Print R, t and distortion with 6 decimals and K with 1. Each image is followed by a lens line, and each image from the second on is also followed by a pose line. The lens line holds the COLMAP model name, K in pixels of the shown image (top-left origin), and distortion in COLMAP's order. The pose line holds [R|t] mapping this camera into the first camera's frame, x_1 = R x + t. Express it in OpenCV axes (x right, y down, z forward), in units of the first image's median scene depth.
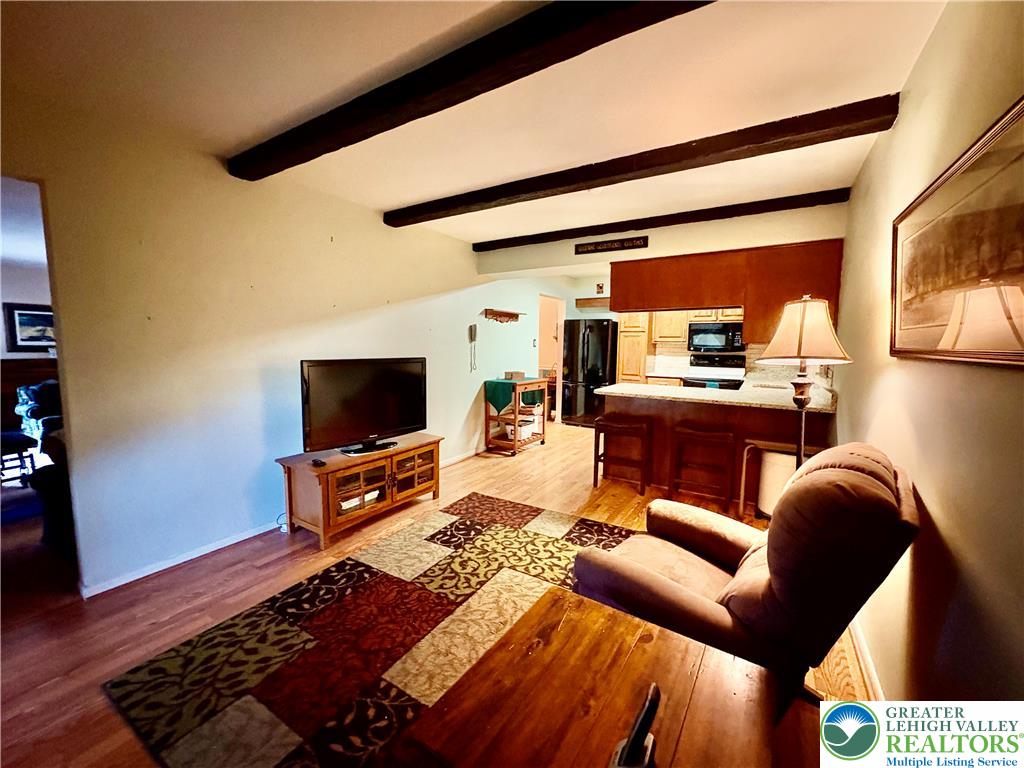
lens RADIAL K [[408.2, 0, 508.2], [0, 408.2, 384.1], [0, 0, 1]] dist [0.001418, 0.000126]
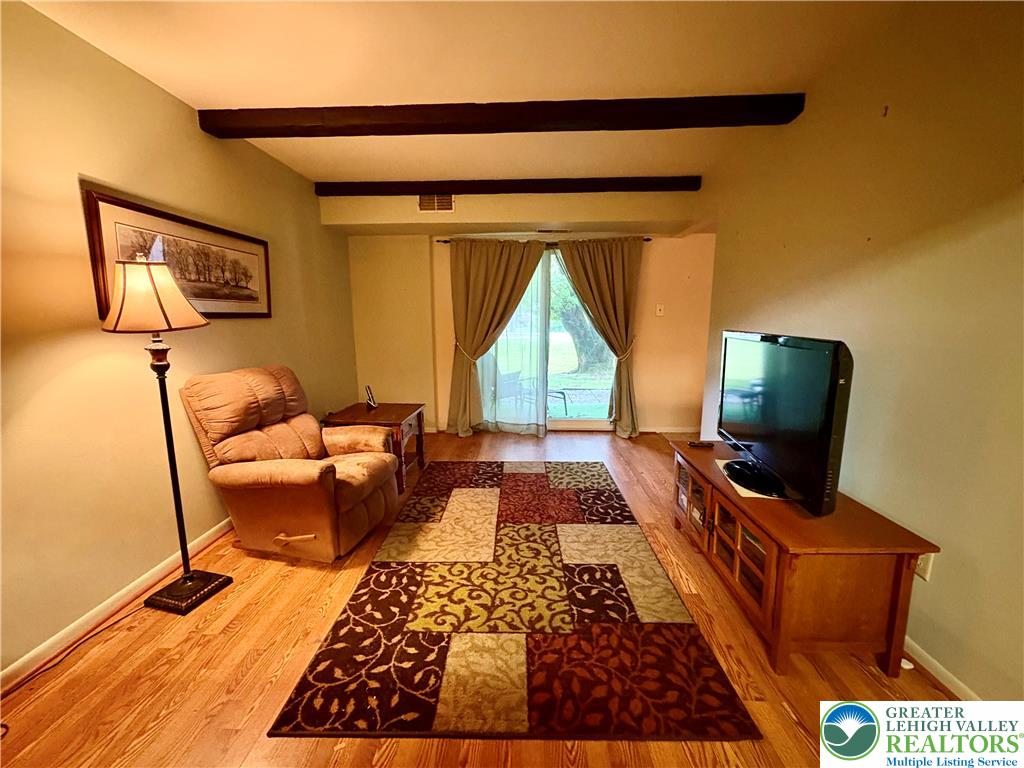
lens RADIAL K [[408.2, 0, 510.7], [0, 408.2, 387.4], [0, 0, 1]] dist [0.001418, 0.000126]
pose [[-0.863818, 0.084694, -0.496633, 0.351631], [-0.050005, 0.966487, 0.251797, -0.140459], [0.501315, 0.242341, -0.830634, 1.593909]]
